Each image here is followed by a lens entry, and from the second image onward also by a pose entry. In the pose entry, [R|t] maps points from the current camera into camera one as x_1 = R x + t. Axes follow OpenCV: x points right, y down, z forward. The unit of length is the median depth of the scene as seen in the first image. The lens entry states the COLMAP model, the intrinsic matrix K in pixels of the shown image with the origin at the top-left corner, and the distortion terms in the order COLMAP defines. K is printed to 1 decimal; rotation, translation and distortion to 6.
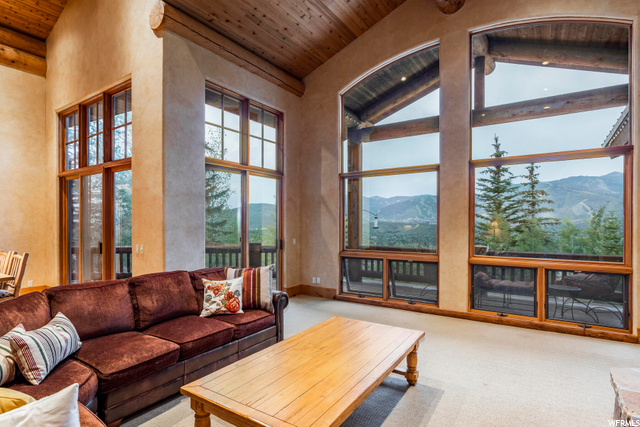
lens RADIAL K [[330.0, 0, 322.4], [0, 330.0, 222.9], [0, 0, 1]] dist [-0.016289, -0.000337]
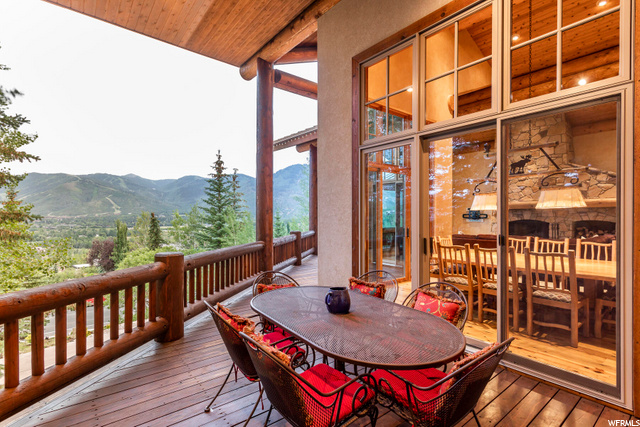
lens RADIAL K [[310.1, 0, 318.1], [0, 310.1, 215.0], [0, 0, 1]] dist [0.006562, 0.000181]
pose [[0.293324, 0.001987, 0.956011, -1.390988], [0.001221, 0.999996, -0.002453, 0.006187], [-0.956012, 0.001887, 0.293320, 0.702625]]
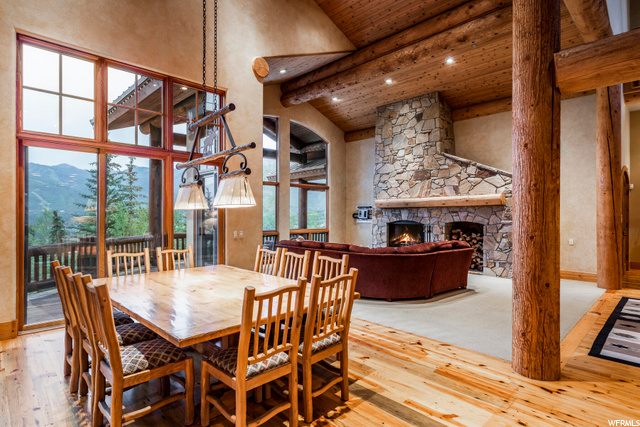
lens RADIAL K [[339.6, 0, 336.0], [0, 339.6, 205.8], [0, 0, 1]] dist [0.000306, 0.000202]
pose [[0.165934, 0.025462, 0.985808, -1.051182], [-0.001071, 0.999671, -0.025640, 0.003281], [-0.986136, 0.003198, 0.165907, 0.236390]]
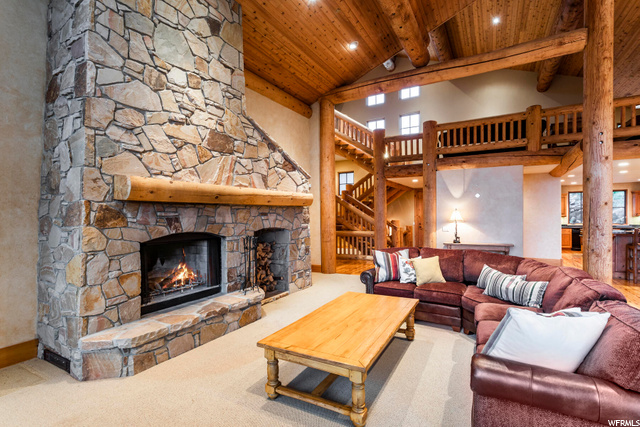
lens RADIAL K [[310.1, 0, 324.8], [0, 310.1, 217.1], [0, 0, 1]] dist [0.006562, 0.000181]
pose [[-0.995383, 0.010515, -0.095408, 0.108258], [0.010258, 0.999942, 0.003178, 0.000276], [0.095436, 0.002185, -0.995433, 0.752885]]
